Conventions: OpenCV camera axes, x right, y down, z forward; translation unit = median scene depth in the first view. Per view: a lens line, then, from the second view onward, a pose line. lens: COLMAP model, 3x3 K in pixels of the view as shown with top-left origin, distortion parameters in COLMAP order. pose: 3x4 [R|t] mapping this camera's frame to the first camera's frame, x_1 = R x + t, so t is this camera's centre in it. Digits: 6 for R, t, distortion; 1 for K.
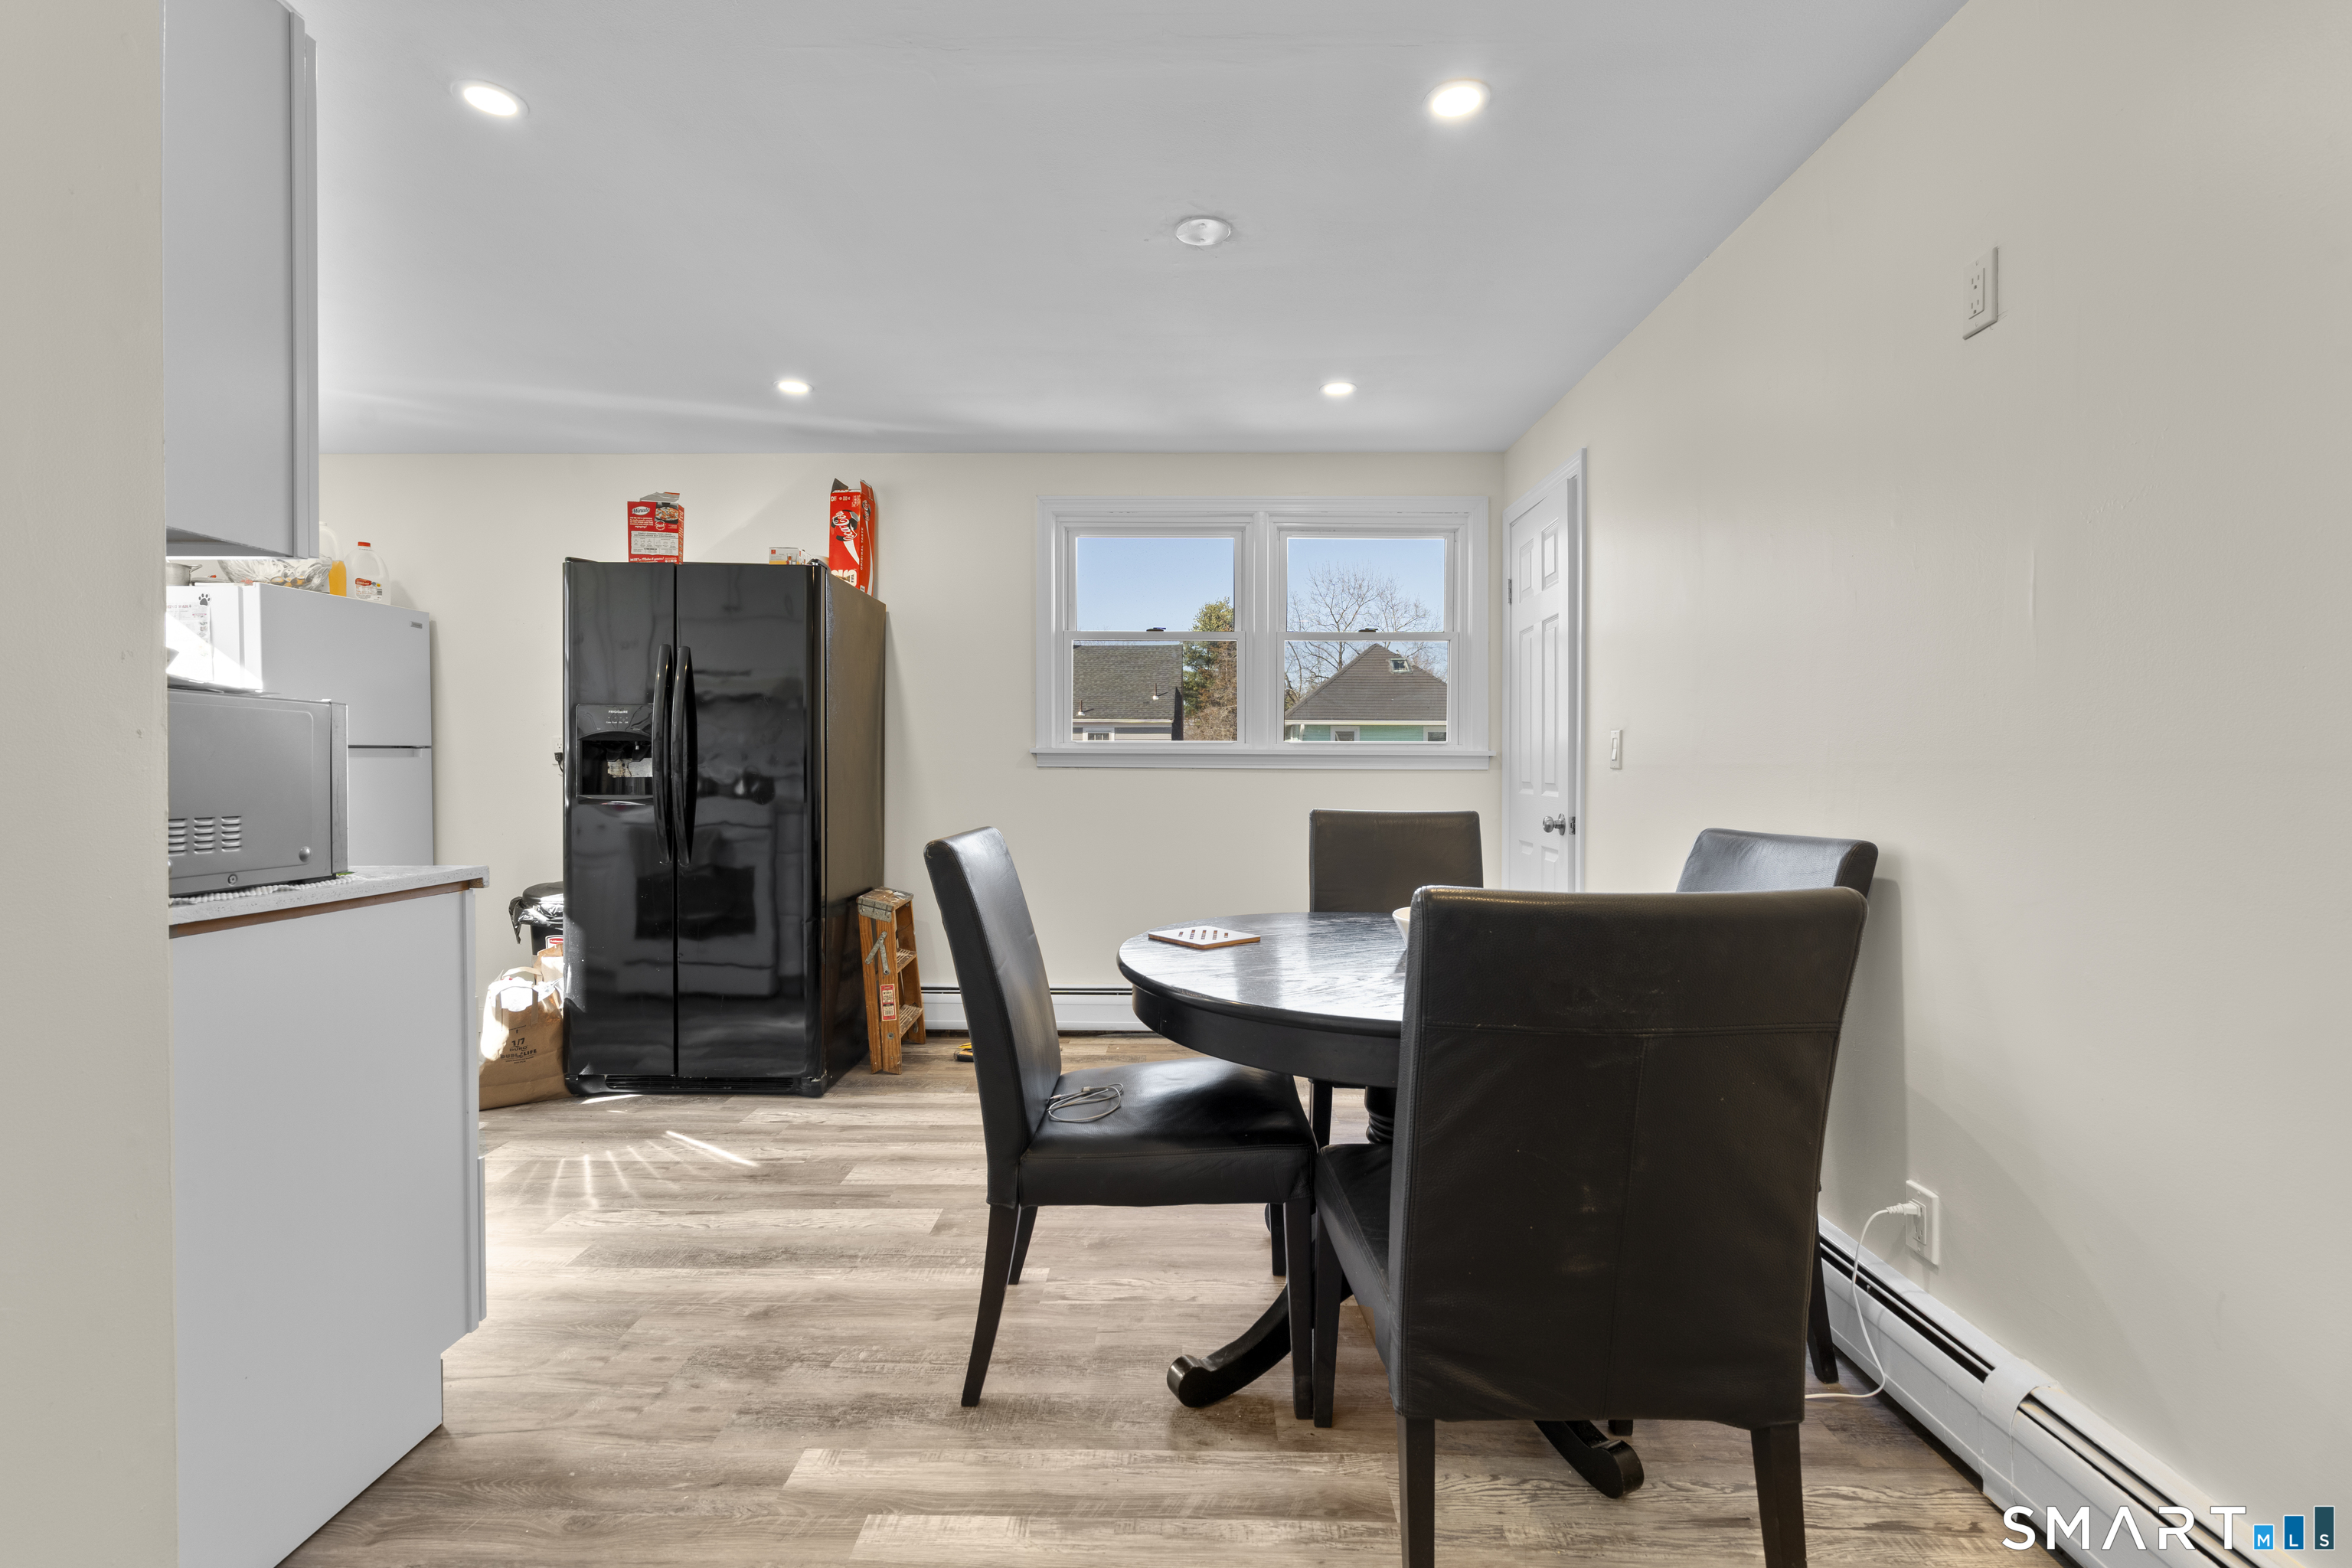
lens RADIAL K [[1055.0, 0, 1170.1], [0, 1055.0, 773.6], [0, 0, 1]] dist [-0.000575, 0.000185]
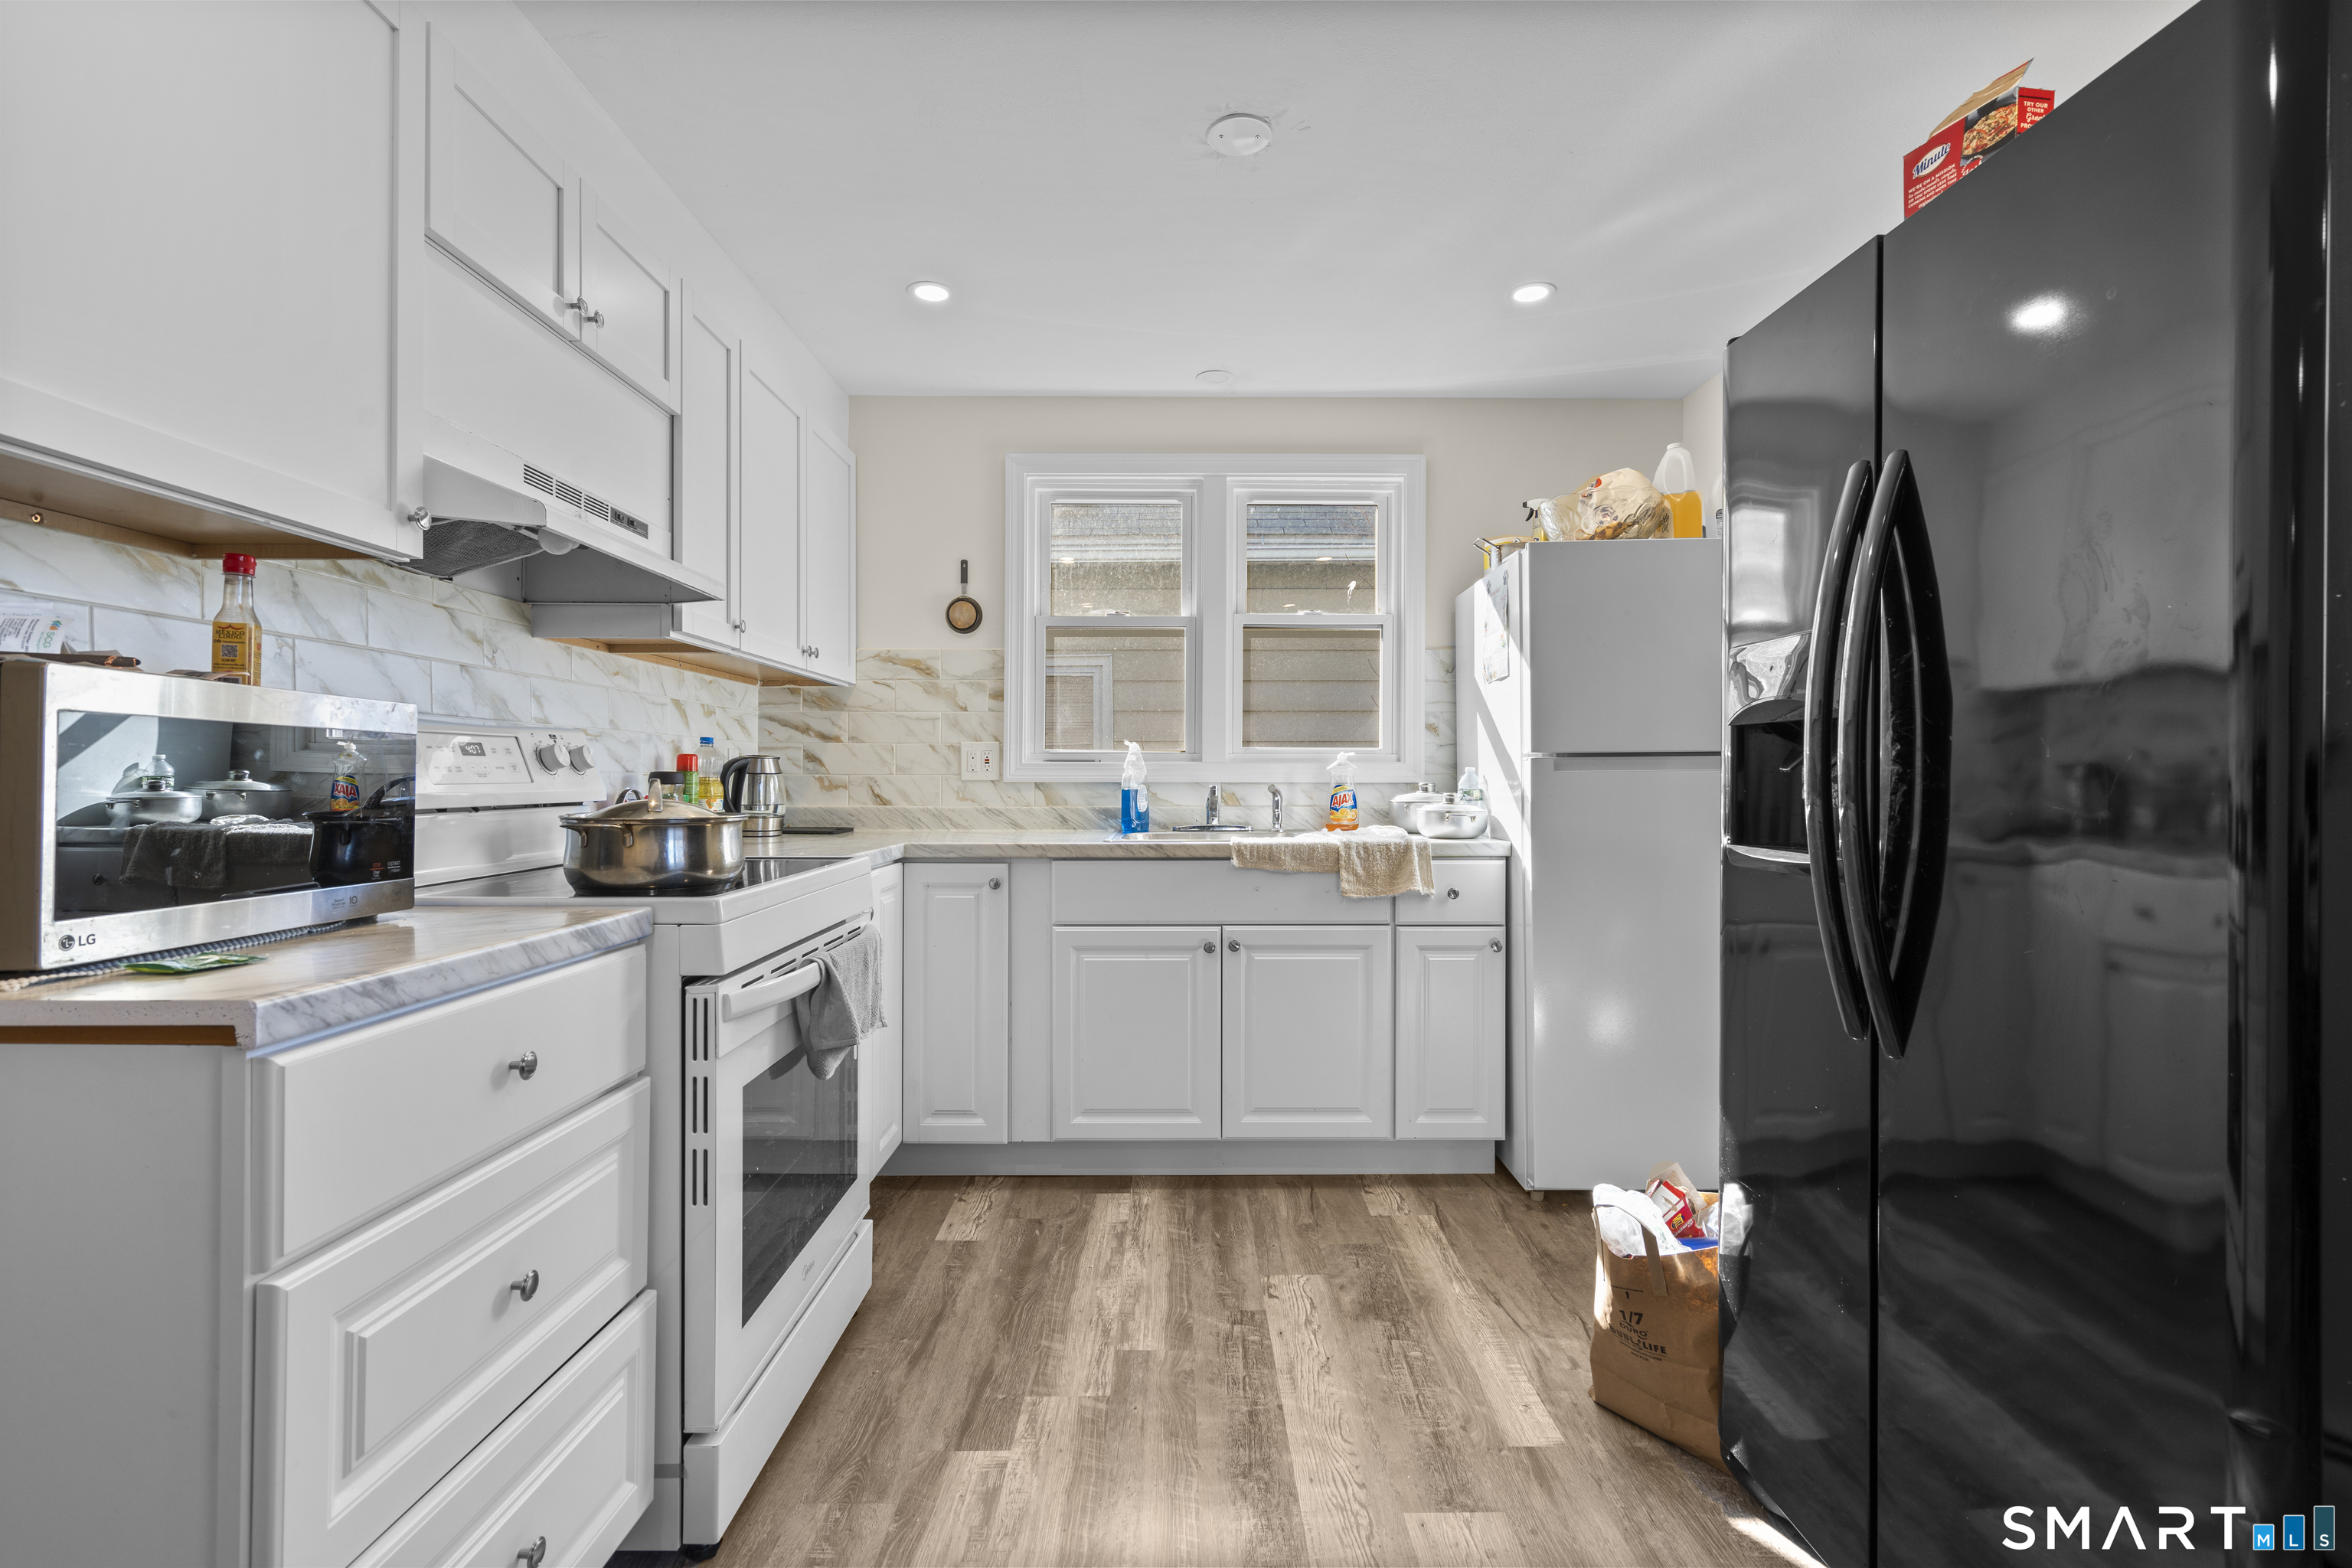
lens RADIAL K [[1055.0, 0, 1176.1], [0, 1055.0, 780.6], [0, 0, 1]] dist [-0.000575, 0.000185]
pose [[0.019718, 0.002538, -0.999802, -0.104073], [-0.010550, 0.999942, 0.002331, -0.006961], [0.999750, 0.010502, 0.019743, 0.750253]]
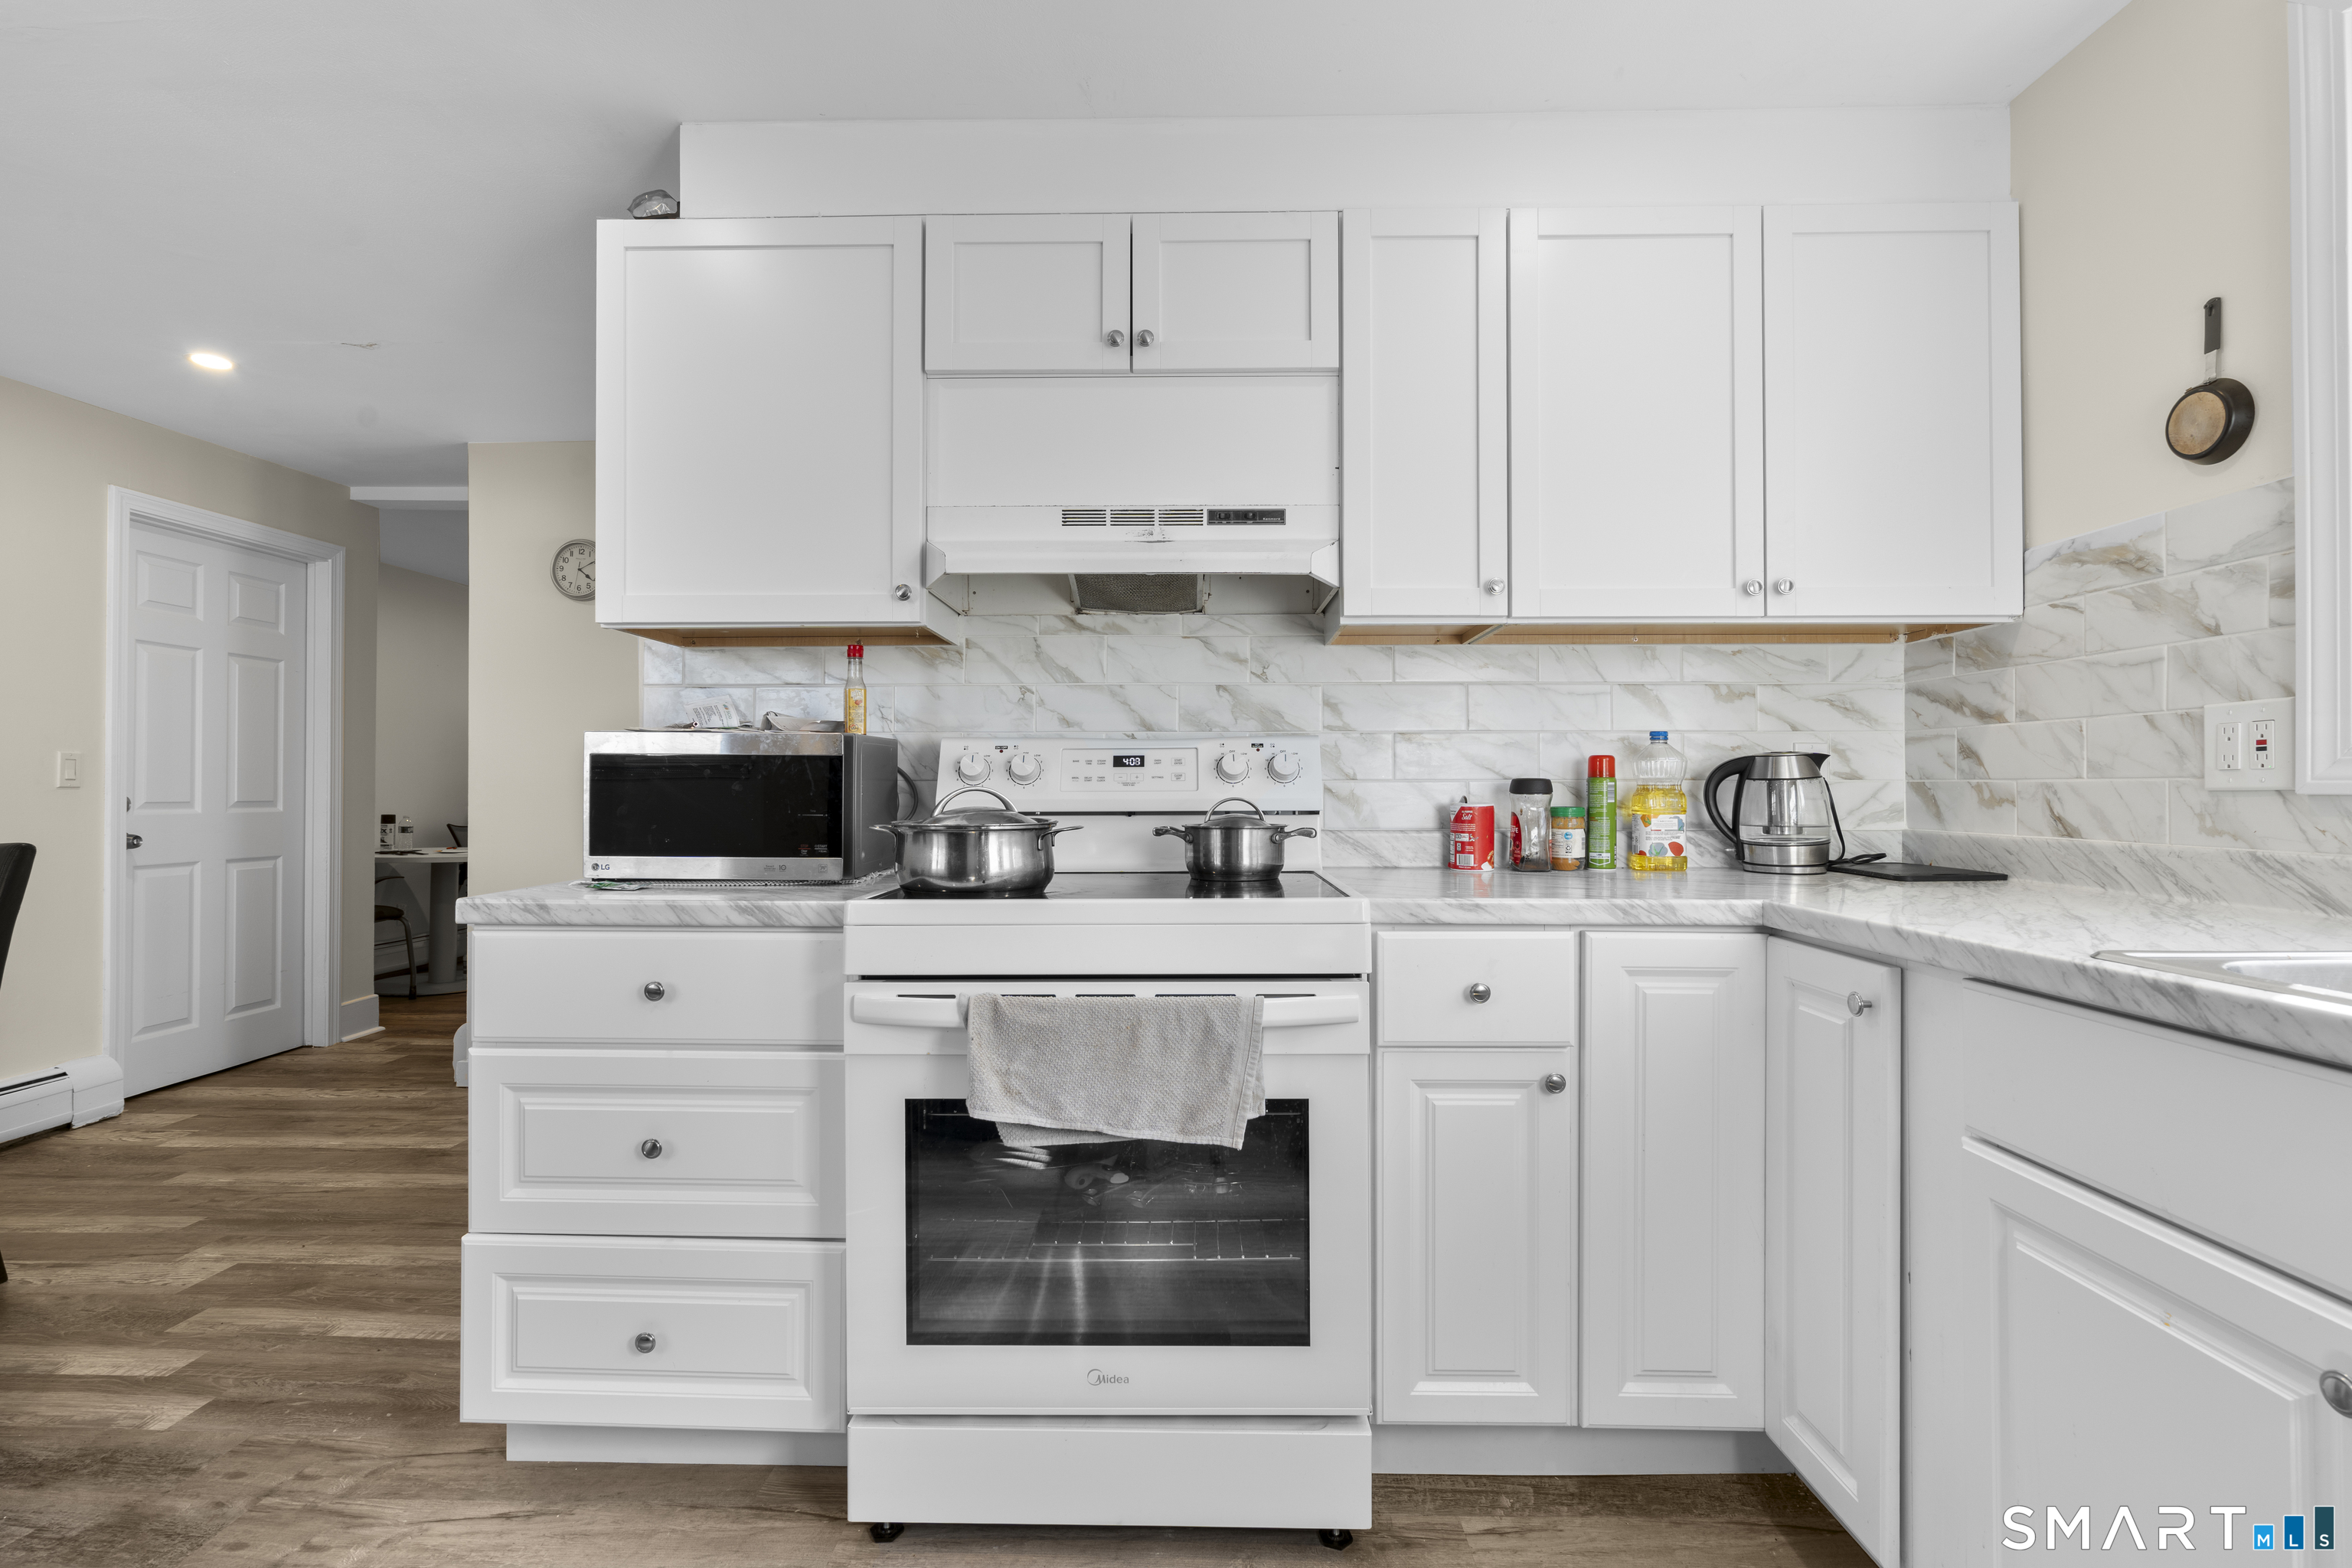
lens RADIAL K [[1055.0, 0, 1178.7], [0, 1055.0, 779.0], [0, 0, 1]] dist [-0.000575, 0.000185]
pose [[-1.000000, 0.000691, 0.000068, -0.677698], [0.000691, 1.000000, 0.000532, -0.007904], [-0.000068, 0.000532, -1.000000, 1.021067]]
